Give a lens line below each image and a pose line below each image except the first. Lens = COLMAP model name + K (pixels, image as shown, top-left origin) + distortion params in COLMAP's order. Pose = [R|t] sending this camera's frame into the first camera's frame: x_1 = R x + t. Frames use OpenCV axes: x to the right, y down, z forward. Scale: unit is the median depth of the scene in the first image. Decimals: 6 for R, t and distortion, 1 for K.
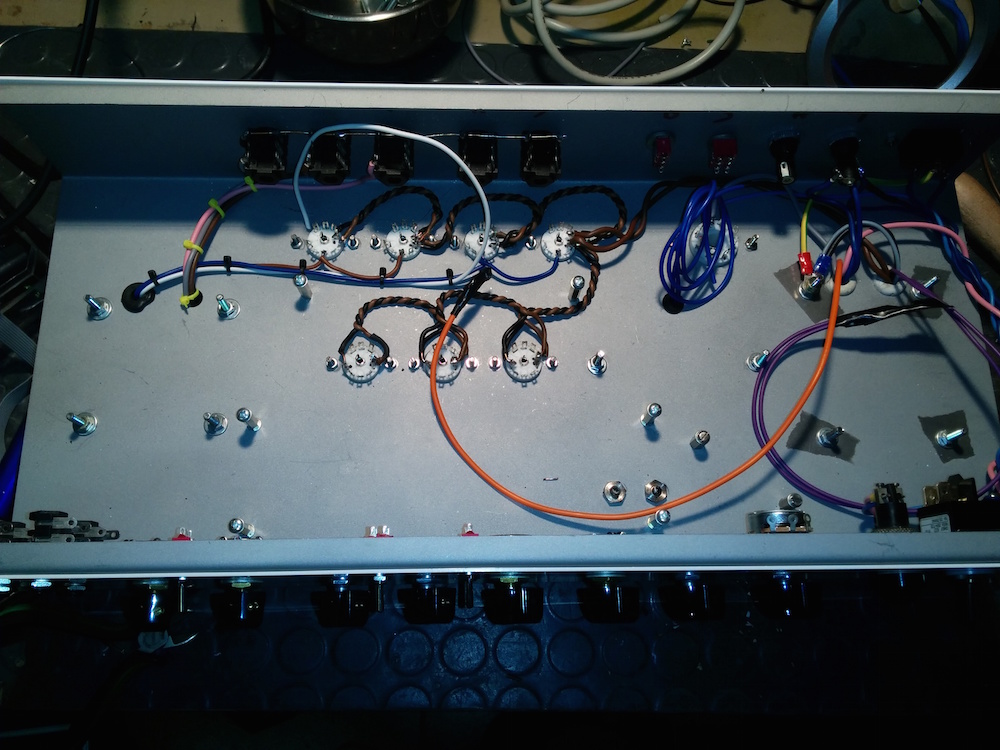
lens RADIAL K [[866.0, 0, 498.1], [0, 866.0, 379.3], [0, 0, 1]] dist [0.038058, -0.007481]
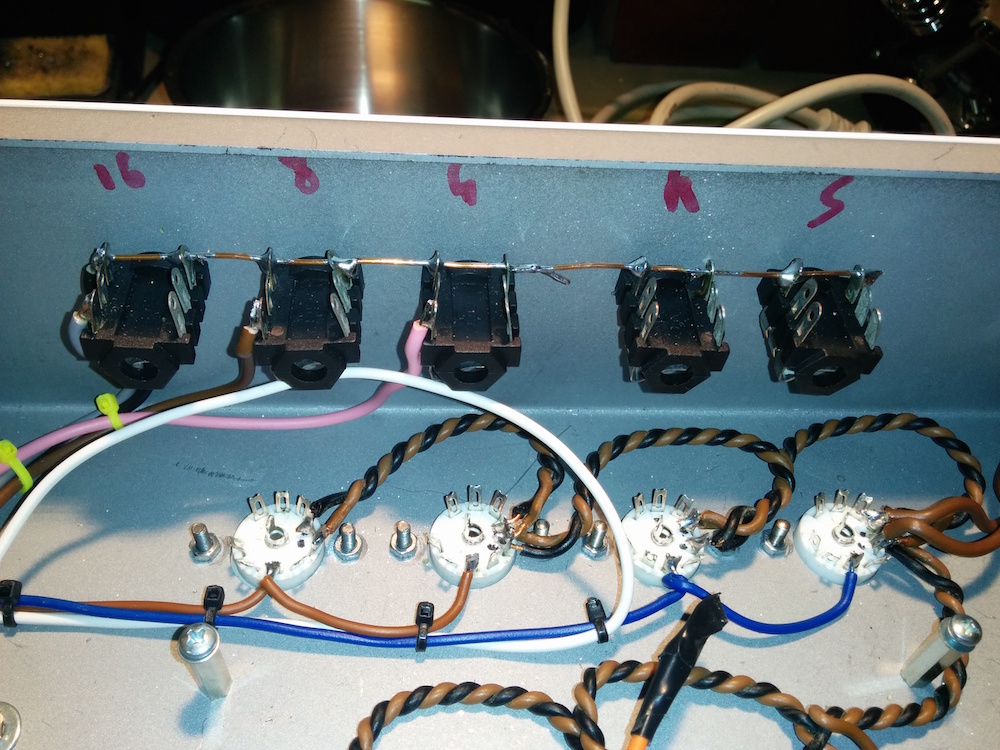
lens RADIAL K [[866.0, 0, 507.2], [0, 866.0, 378.6], [0, 0, 1]] dist [0.038058, -0.007481]
pose [[0.997063, 0.003913, 0.076481, -0.125434], [0.026970, 0.916767, -0.398511, -0.064864], [-0.071675, 0.399403, 0.913969, 0.598980]]
